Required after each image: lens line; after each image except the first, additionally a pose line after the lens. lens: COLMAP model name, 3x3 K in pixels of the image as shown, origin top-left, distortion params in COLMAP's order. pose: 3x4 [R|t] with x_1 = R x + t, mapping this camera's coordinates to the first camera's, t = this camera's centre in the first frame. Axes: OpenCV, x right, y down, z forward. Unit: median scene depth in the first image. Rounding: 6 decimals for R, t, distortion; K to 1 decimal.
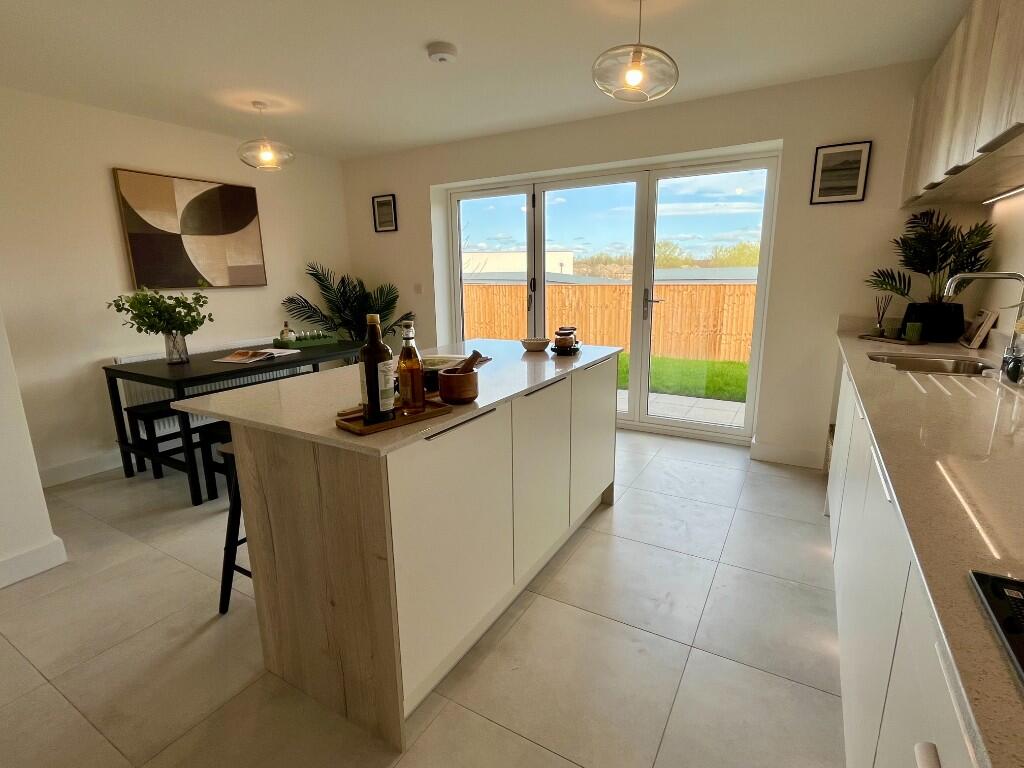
lens RADIAL K [[505.2, 0, 506.1], [0, 505.2, 383.2], [0, 0, 1]] dist [0.002879, -0.000205]
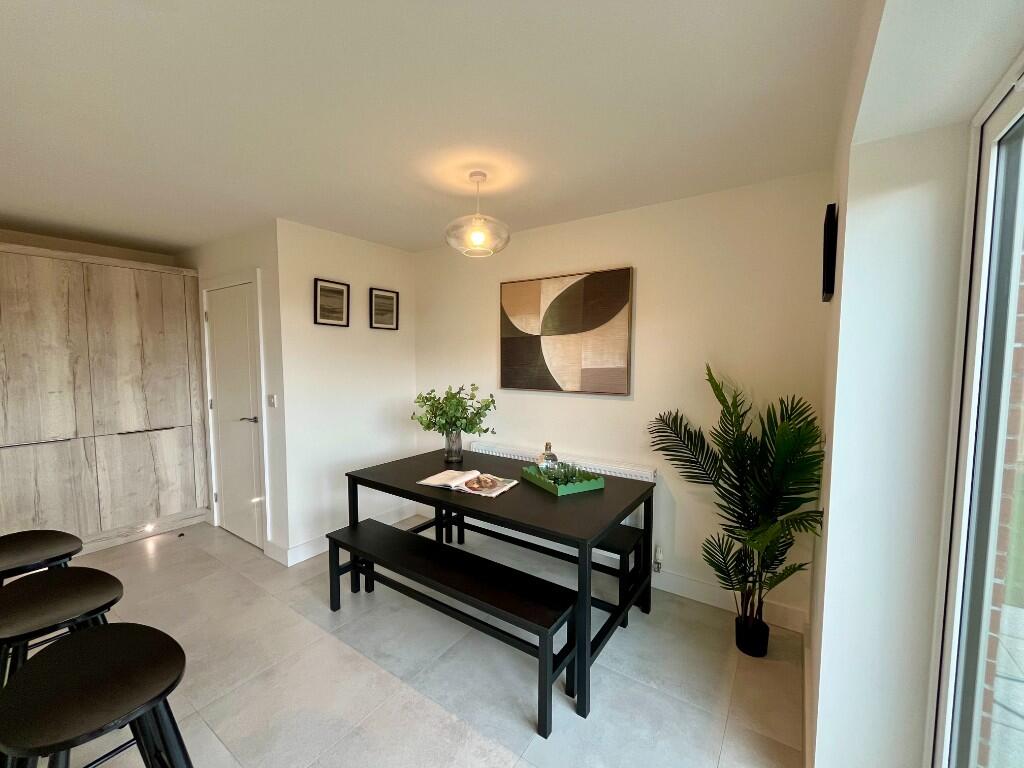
lens RADIAL K [[418.6, 0, 510.3], [0, 418.6, 384.0], [0, 0, 1]] dist [-0.002518, 0.000075]
pose [[-0.063601, 0.089043, -0.993995, 0.207109], [-0.216915, 0.970966, 0.100859, -0.340502], [0.974116, 0.222028, -0.042440, 1.248104]]
